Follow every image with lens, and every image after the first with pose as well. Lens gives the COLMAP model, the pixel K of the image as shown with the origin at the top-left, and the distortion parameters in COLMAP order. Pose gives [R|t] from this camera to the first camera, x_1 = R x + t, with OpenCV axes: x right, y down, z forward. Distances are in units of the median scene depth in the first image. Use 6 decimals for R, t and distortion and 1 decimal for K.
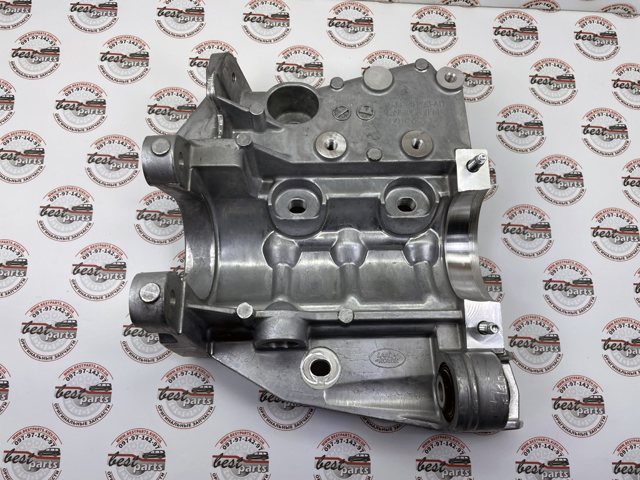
lens RADIAL K [[487.8, 0, 322.0], [0, 487.8, 236.5], [0, 0, 1]] dist [0.049564, -0.077133]
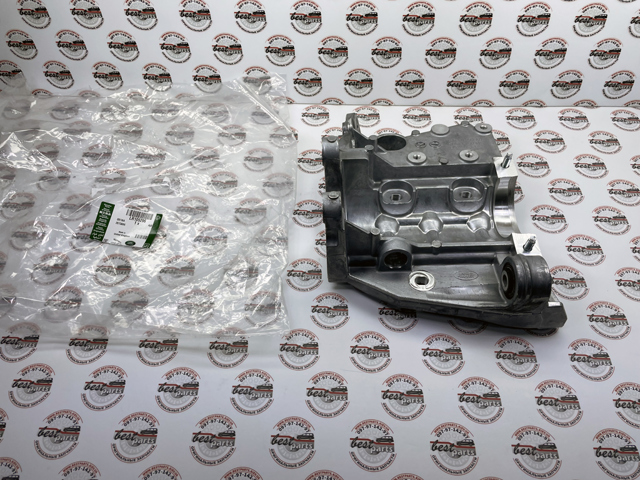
lens RADIAL K [[487.8, 0, 322.0], [0, 487.8, 236.5], [0, 0, 1]] dist [0.049564, -0.077133]
pose [[0.997802, -0.027869, -0.060124, -0.193892], [0.001745, 0.918007, -0.396561, 0.664894], [0.066246, 0.395584, 0.916037, -0.417795]]
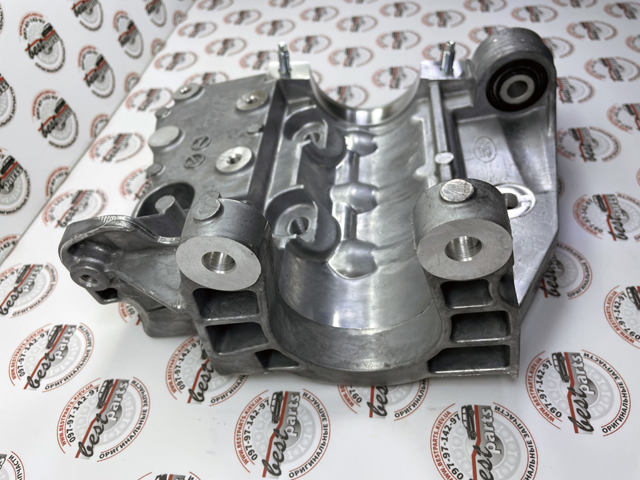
lens RADIAL K [[487.8, 0, 322.0], [0, 487.8, 236.5], [0, 0, 1]] dist [0.049564, -0.077133]
pose [[0.094205, -0.758203, 0.645177, -0.532782], [0.989551, 0.142365, 0.022817, -0.039364], [-0.109151, 0.636286, 0.763692, 0.404566]]
